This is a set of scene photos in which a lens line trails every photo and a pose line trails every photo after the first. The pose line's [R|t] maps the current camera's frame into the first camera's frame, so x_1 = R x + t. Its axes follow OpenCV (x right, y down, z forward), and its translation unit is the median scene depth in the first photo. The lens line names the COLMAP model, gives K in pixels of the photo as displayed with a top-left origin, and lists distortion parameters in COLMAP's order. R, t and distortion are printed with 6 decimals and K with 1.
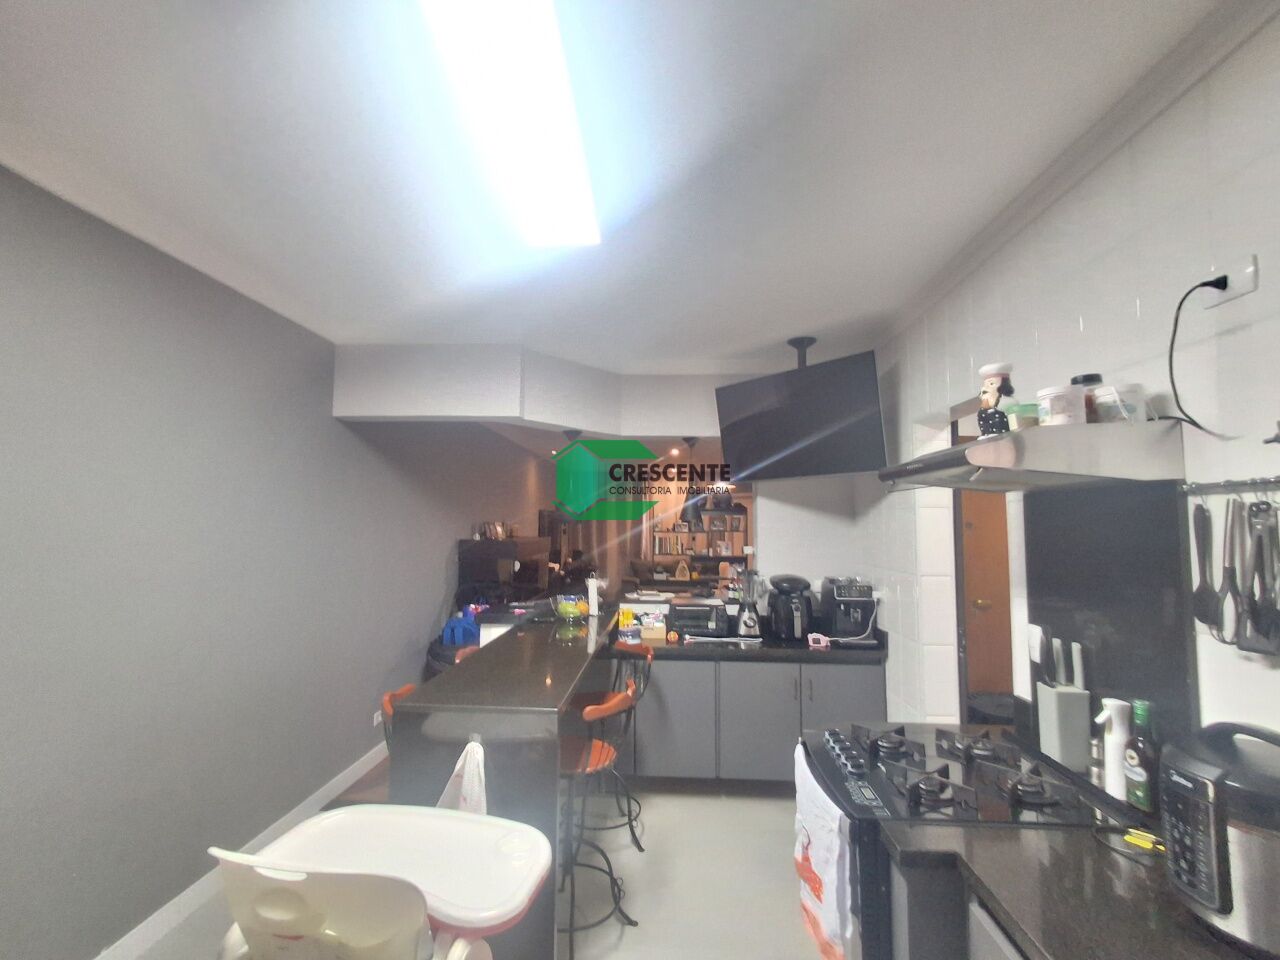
lens RADIAL K [[583.1, 0, 635.9], [0, 583.1, 483.1], [0, 0, 1]] dist [0.001144, 0.000924]
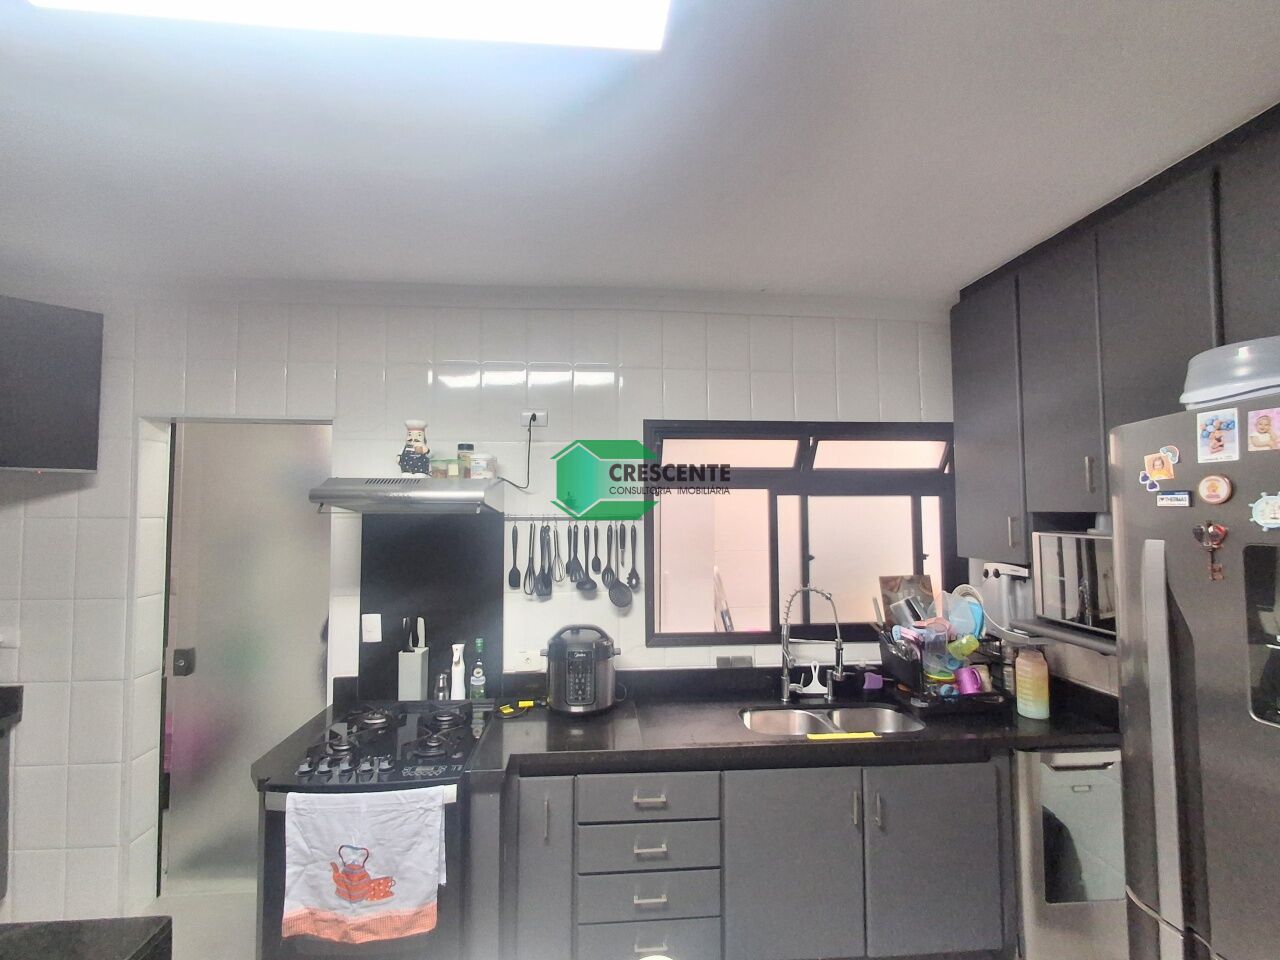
lens RADIAL K [[583.1, 0, 635.9], [0, 583.1, 483.1], [0, 0, 1]] dist [0.001144, 0.000924]
pose [[-0.138094, 0.038884, 0.989656, -0.984505], [-0.070823, 0.996283, -0.049027, -0.038052], [-0.987884, -0.076861, -0.134827, 0.851006]]
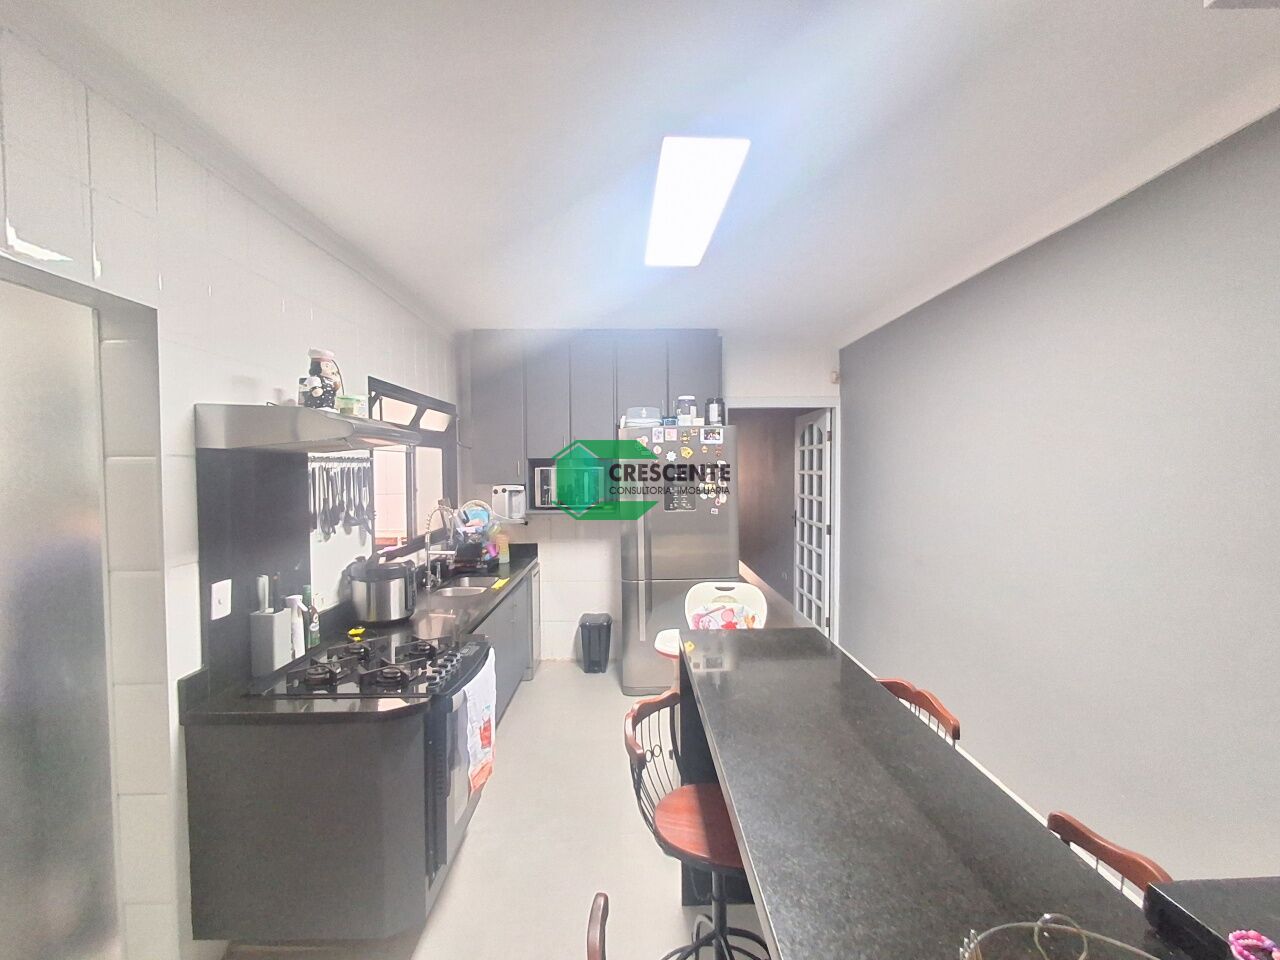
lens RADIAL K [[583.1, 0, 635.9], [0, 583.1, 483.1], [0, 0, 1]] dist [0.001144, 0.000924]
pose [[-0.997545, -0.000419, -0.070024, 0.054730], [0.002559, 0.999096, -0.042443, 0.163790], [0.069978, -0.042518, -0.996642, 2.857931]]
